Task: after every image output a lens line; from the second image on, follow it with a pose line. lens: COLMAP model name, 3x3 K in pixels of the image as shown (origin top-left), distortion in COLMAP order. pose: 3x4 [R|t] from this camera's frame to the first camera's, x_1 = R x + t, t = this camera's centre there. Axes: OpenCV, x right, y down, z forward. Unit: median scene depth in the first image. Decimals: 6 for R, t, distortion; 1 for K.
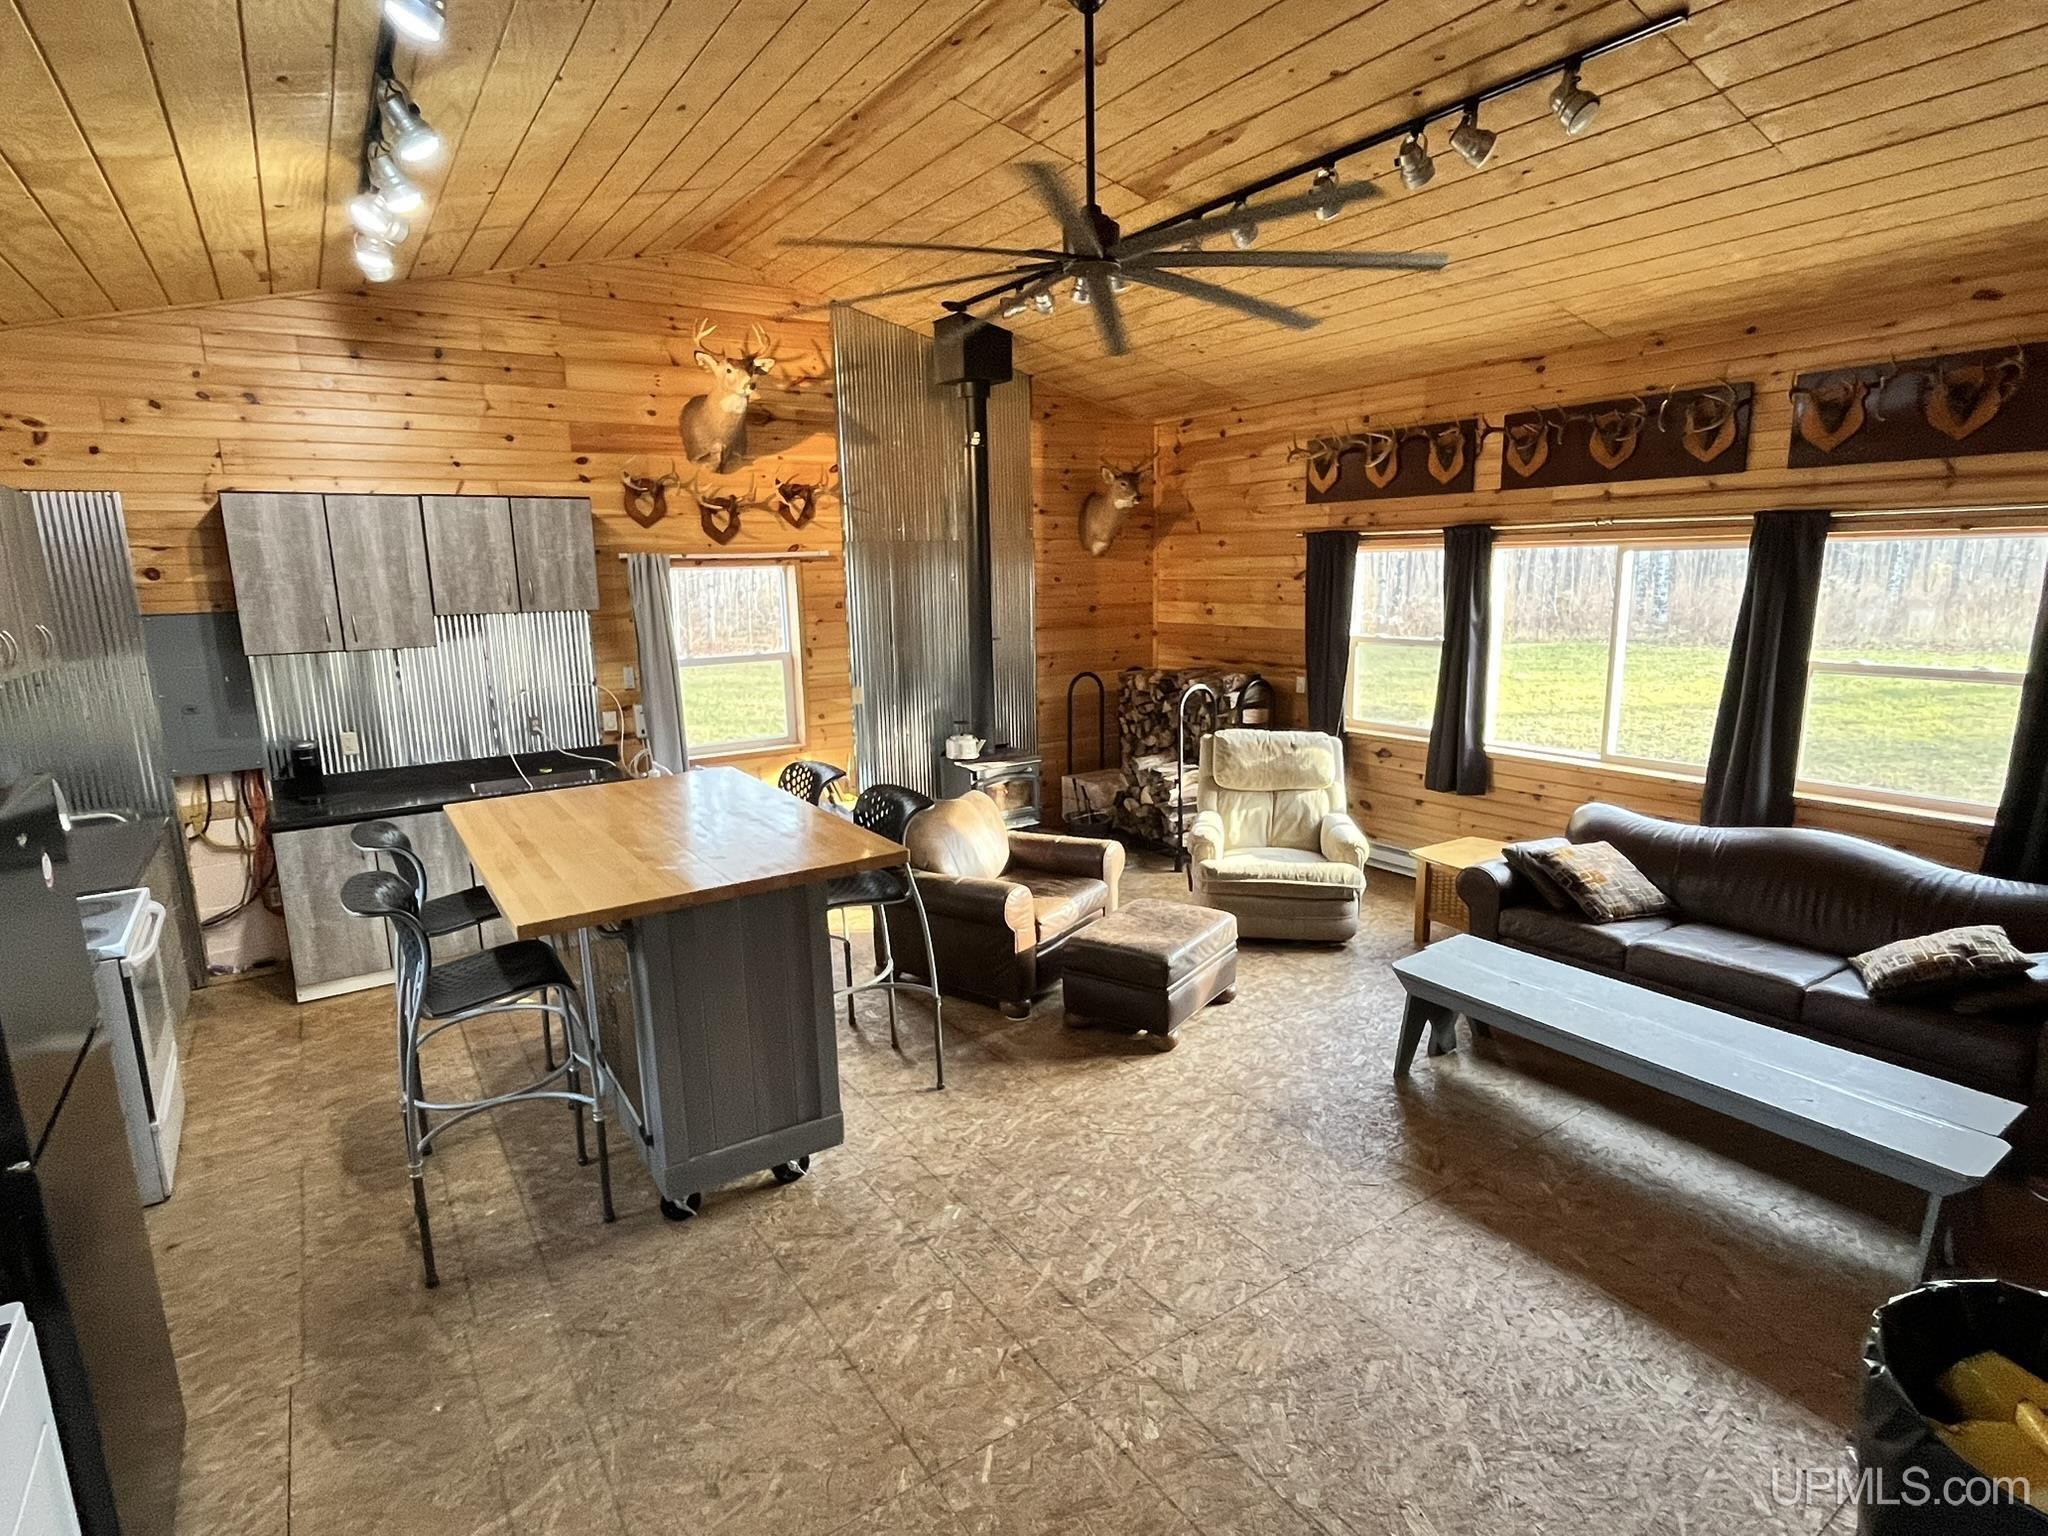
lens RADIAL K [[1051.8, 0, 1013.3], [0, 1051.8, 769.6], [0, 0, 1]] dist [-0.000850, 0.000014]
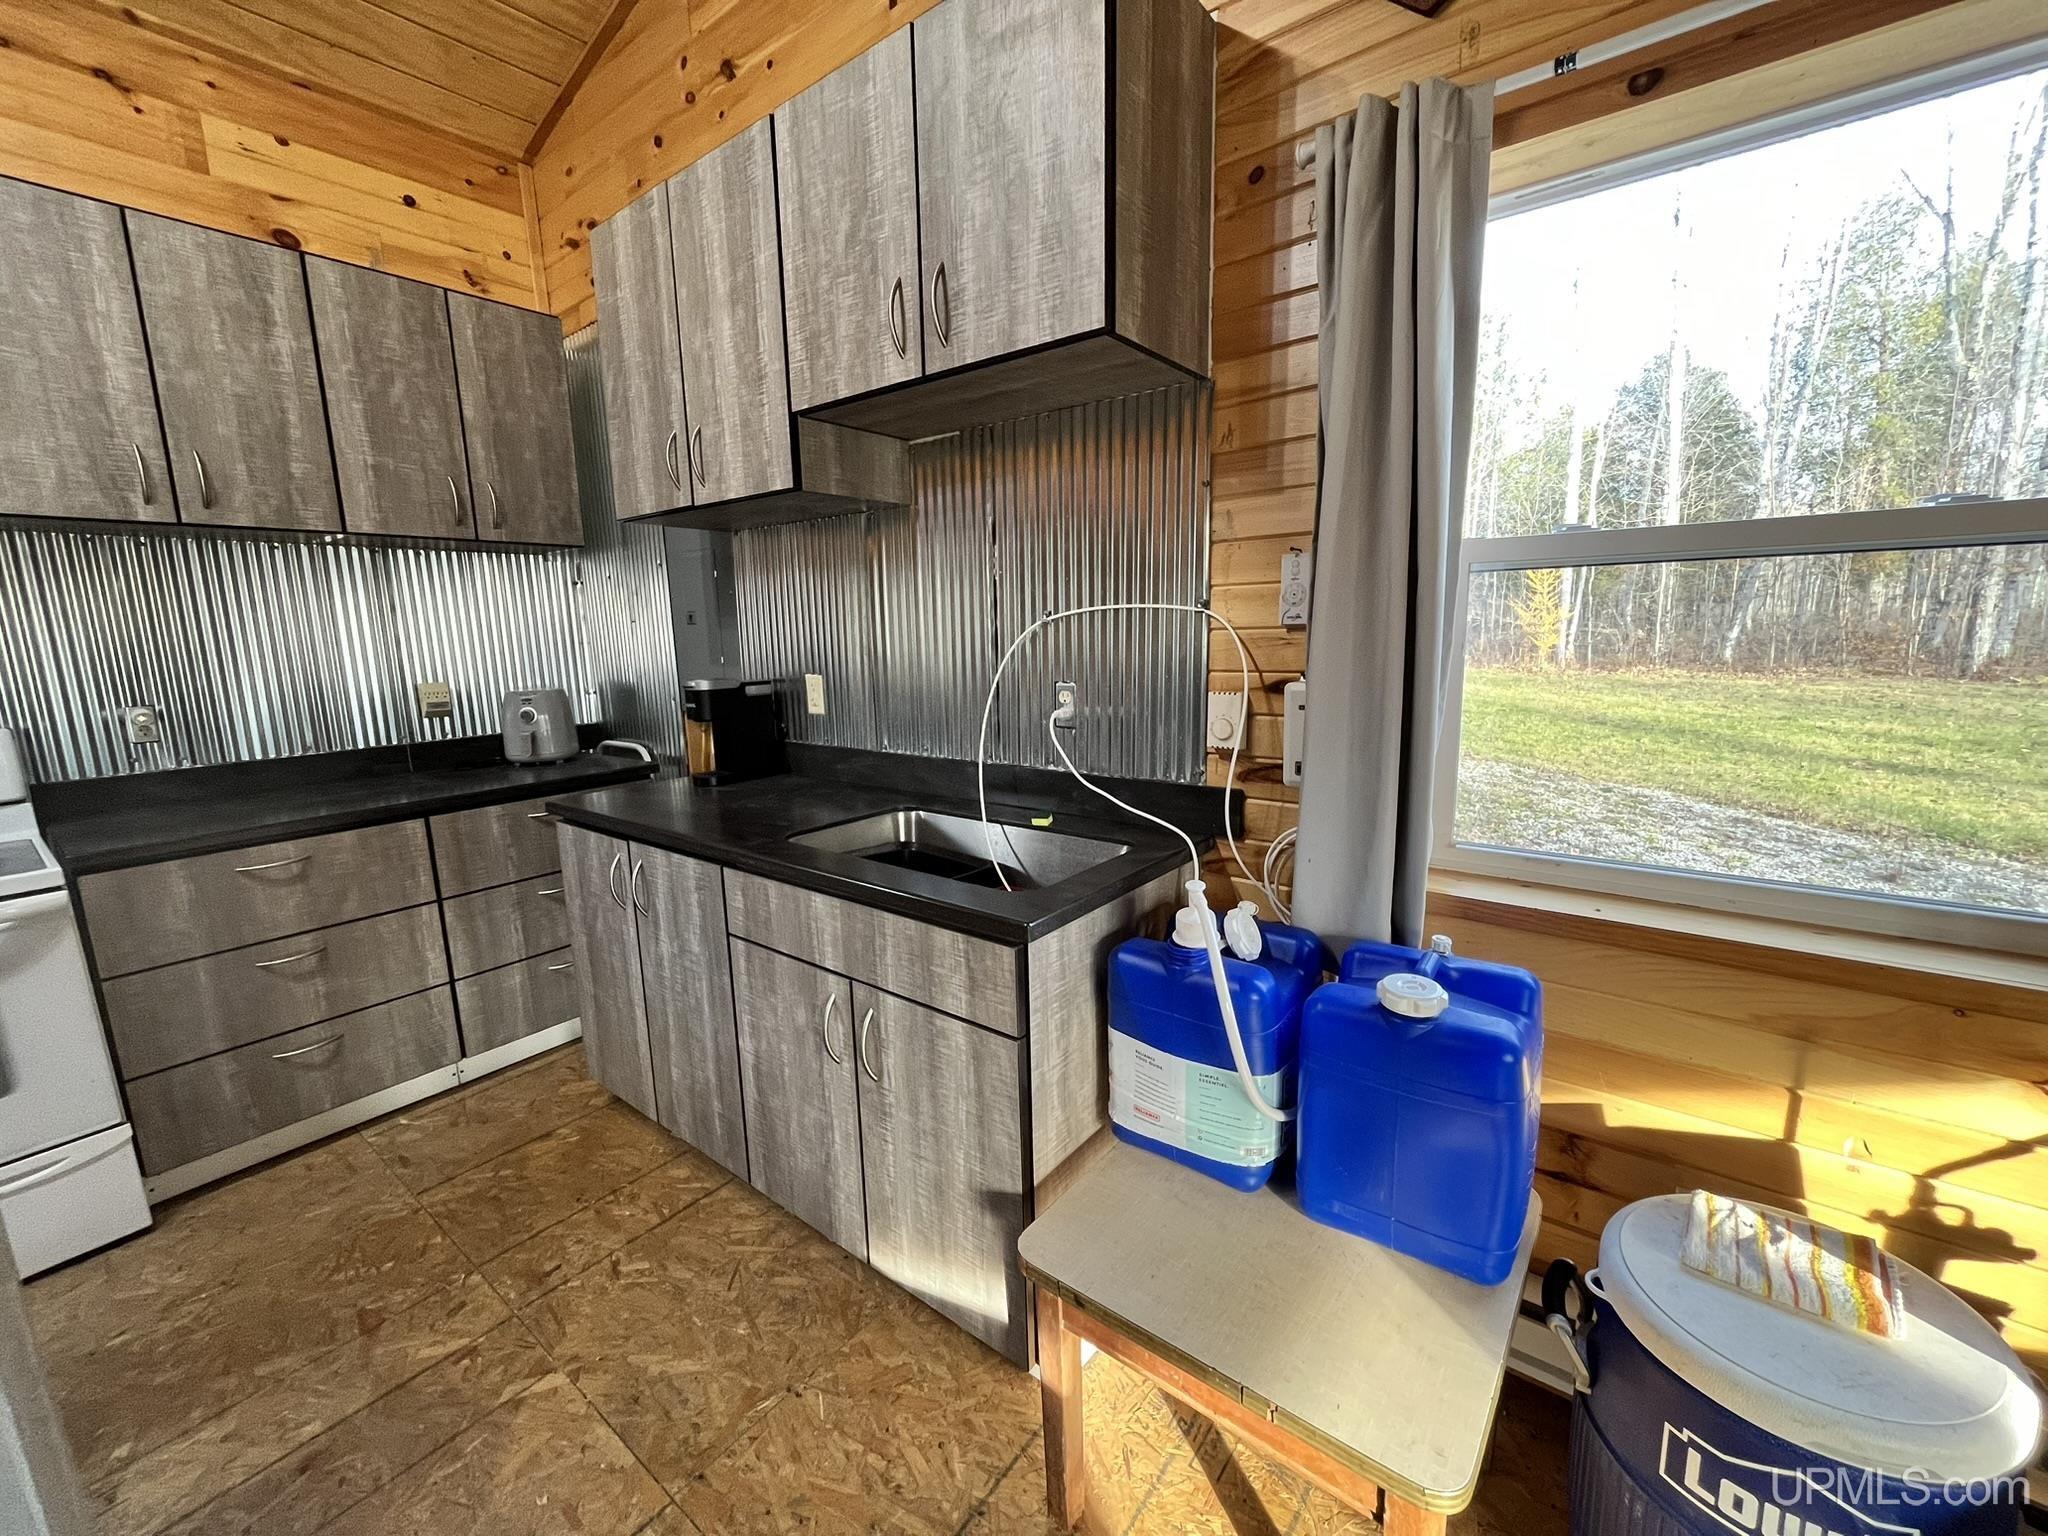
lens RADIAL K [[828.5, 0, 1022.5], [0, 828.5, 761.1], [0, 0, 1]] dist [-0.001059, -0.000129]
pose [[0.316918, 0.170075, -0.933080, -0.151100], [-0.162379, 0.978995, 0.123292, -0.053746], [0.934449, 0.112439, 0.337878, 0.822634]]
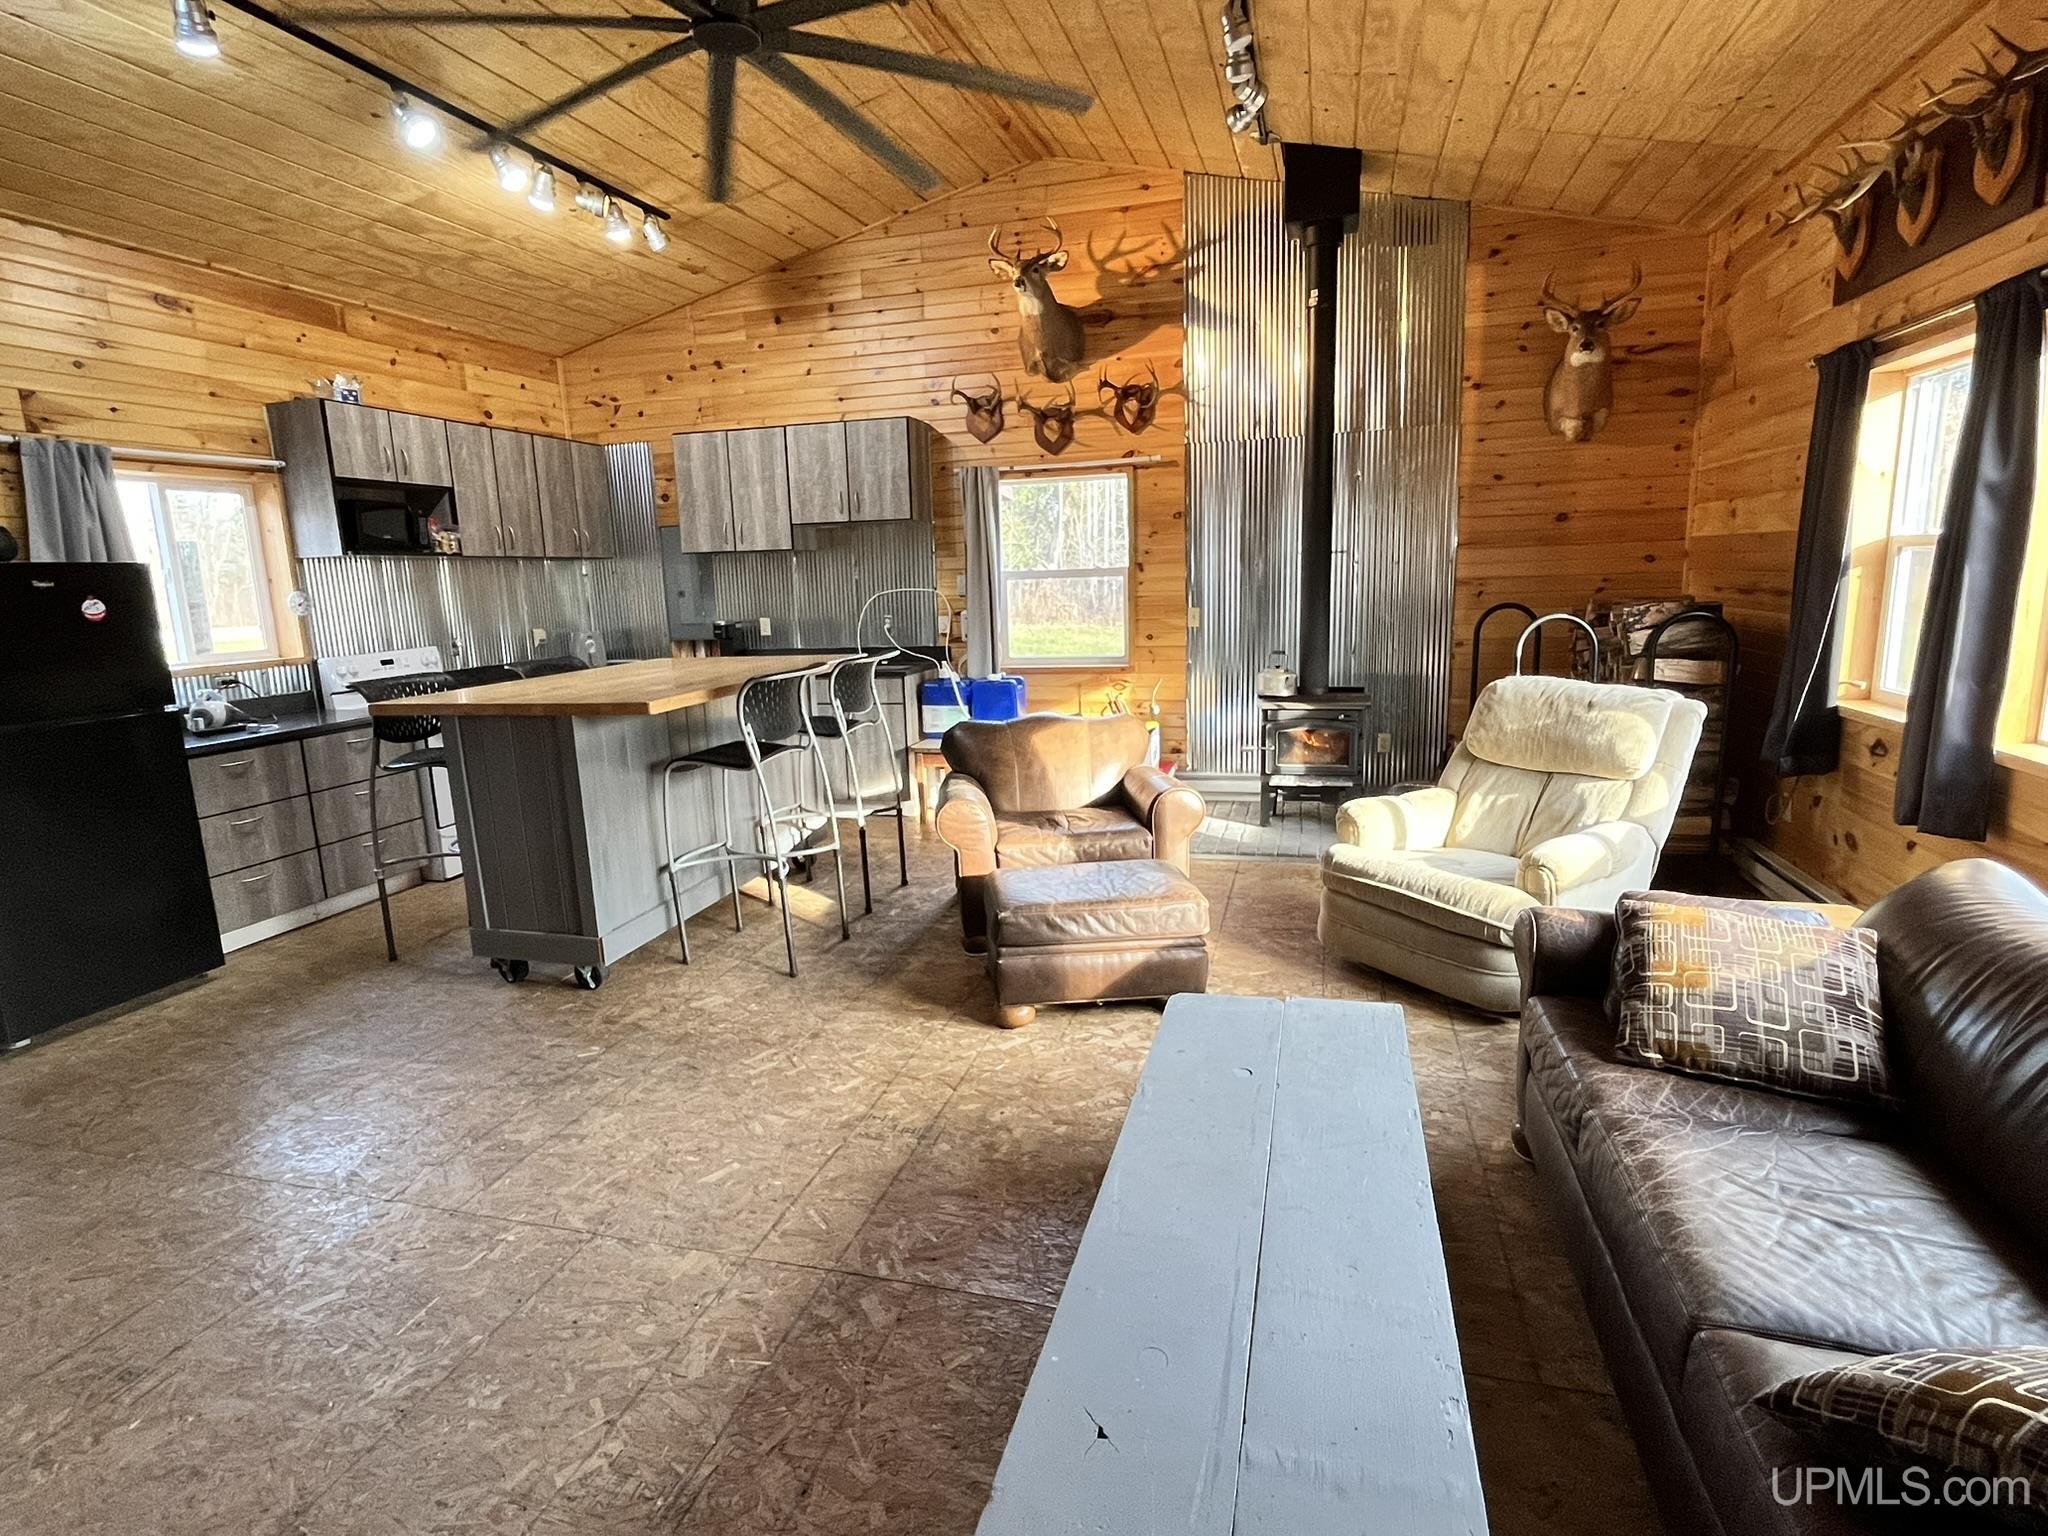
lens RADIAL K [[1051.8, 0, 1021.1], [0, 1051.8, 769.1], [0, 0, 1]] dist [-0.000850, 0.000014]
pose [[0.650324, 0.140019, -0.746642, 0.492086], [-0.126064, 0.989130, 0.075691, 0.009677], [0.749124, 0.044901, 0.660906, 0.329367]]
